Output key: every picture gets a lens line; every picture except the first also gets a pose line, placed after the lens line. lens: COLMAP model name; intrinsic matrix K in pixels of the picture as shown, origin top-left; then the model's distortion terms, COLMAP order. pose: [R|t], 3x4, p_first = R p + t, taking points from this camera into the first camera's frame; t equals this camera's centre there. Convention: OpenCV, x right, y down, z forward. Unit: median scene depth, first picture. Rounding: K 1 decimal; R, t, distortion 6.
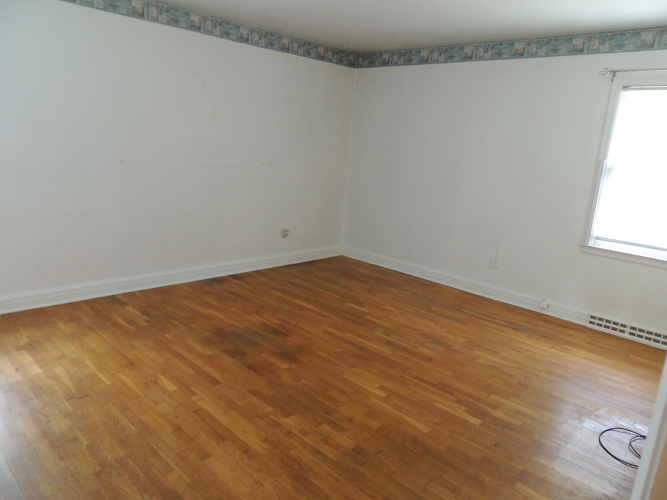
lens RADIAL K [[468.8, 0, 333.5], [0, 468.8, 250.0], [0, 0, 1]] dist [0.002152, -0.002020]
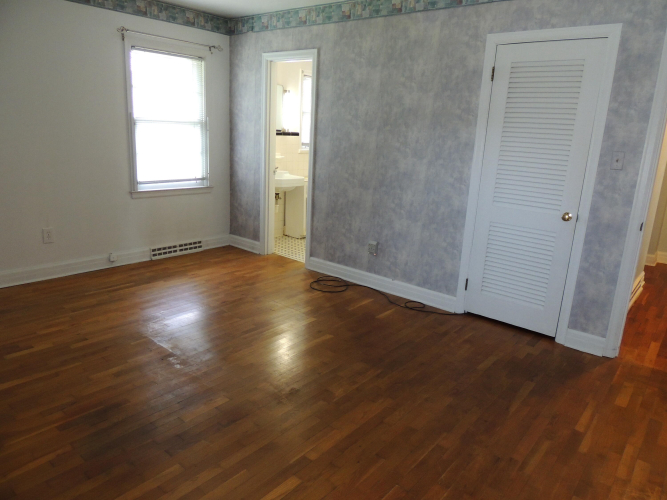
lens RADIAL K [[473.7, 0, 334.7], [0, 473.7, 249.2], [0, 0, 1]] dist [-0.023263, 0.003855]
pose [[-0.072872, -0.312300, 0.947184, -0.602402], [0.170964, 0.931740, 0.320361, -0.161531], [-0.982579, 0.185279, -0.014506, 0.589020]]
